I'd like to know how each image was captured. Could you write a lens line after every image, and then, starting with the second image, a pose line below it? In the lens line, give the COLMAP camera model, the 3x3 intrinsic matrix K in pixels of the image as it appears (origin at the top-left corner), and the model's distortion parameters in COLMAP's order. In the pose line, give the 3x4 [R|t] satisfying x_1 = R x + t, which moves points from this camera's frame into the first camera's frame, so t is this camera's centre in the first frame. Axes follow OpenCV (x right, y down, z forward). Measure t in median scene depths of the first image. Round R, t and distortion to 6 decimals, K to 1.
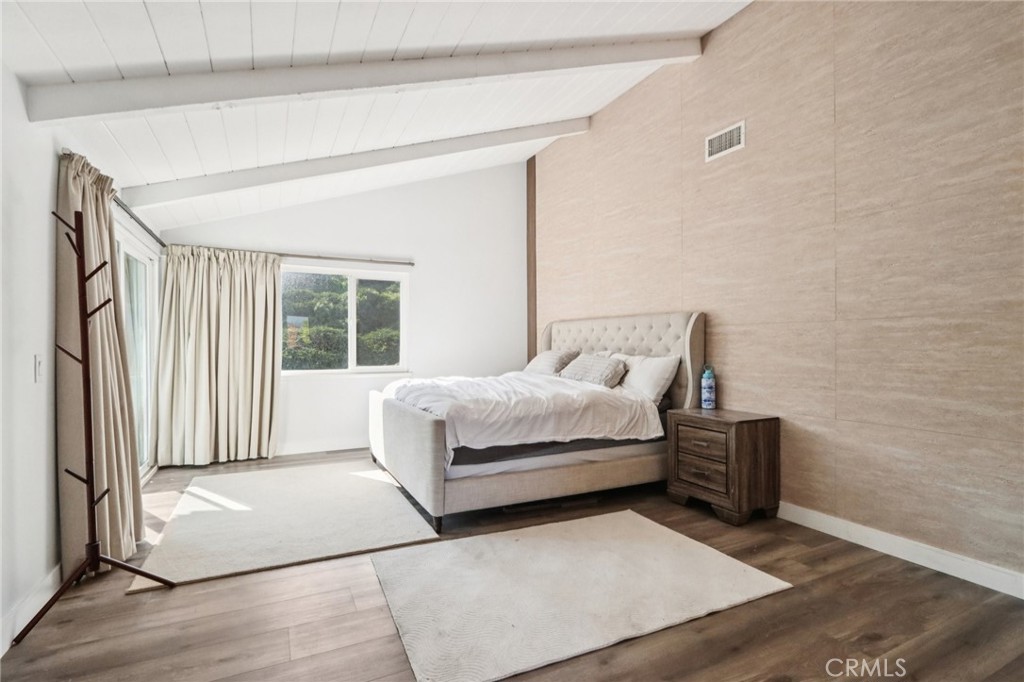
lens RADIAL K [[483.9, 0, 512.0], [0, 483.9, 341.0], [0, 0, 1]] dist [0.003139, 0.000053]
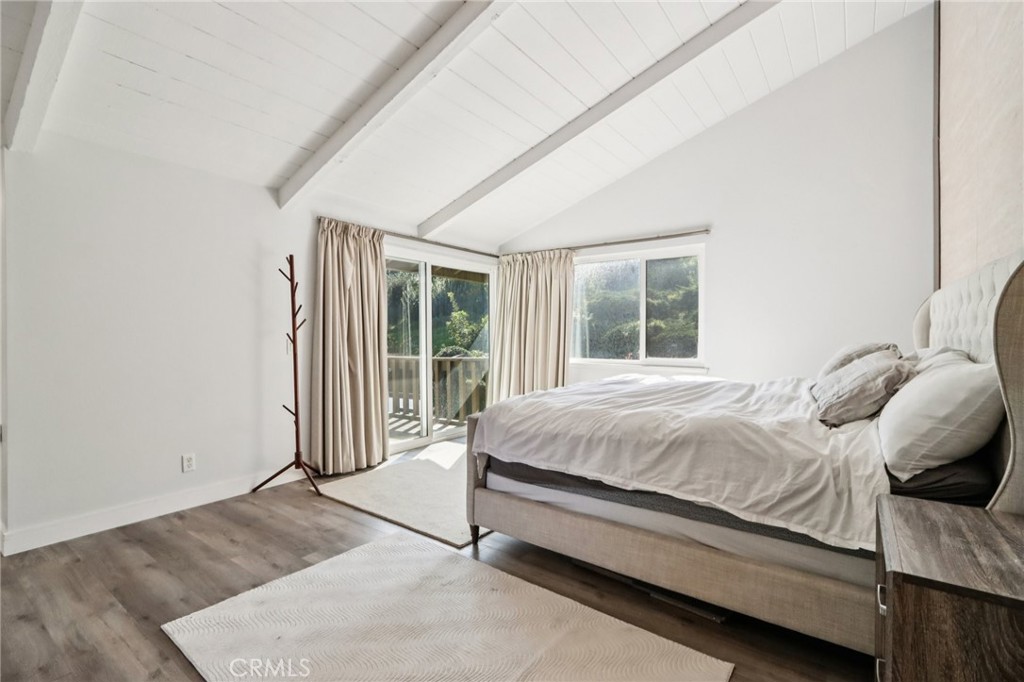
lens RADIAL K [[479.8, 0, 499.5], [0, 479.8, 338.5], [0, 0, 1]] dist [-0.000844, -0.000141]
pose [[0.431558, 0.007345, -0.902055, 0.557368], [0.007664, 0.999901, 0.011808, 0.007079], [0.902053, -0.012010, 0.431459, 0.557483]]
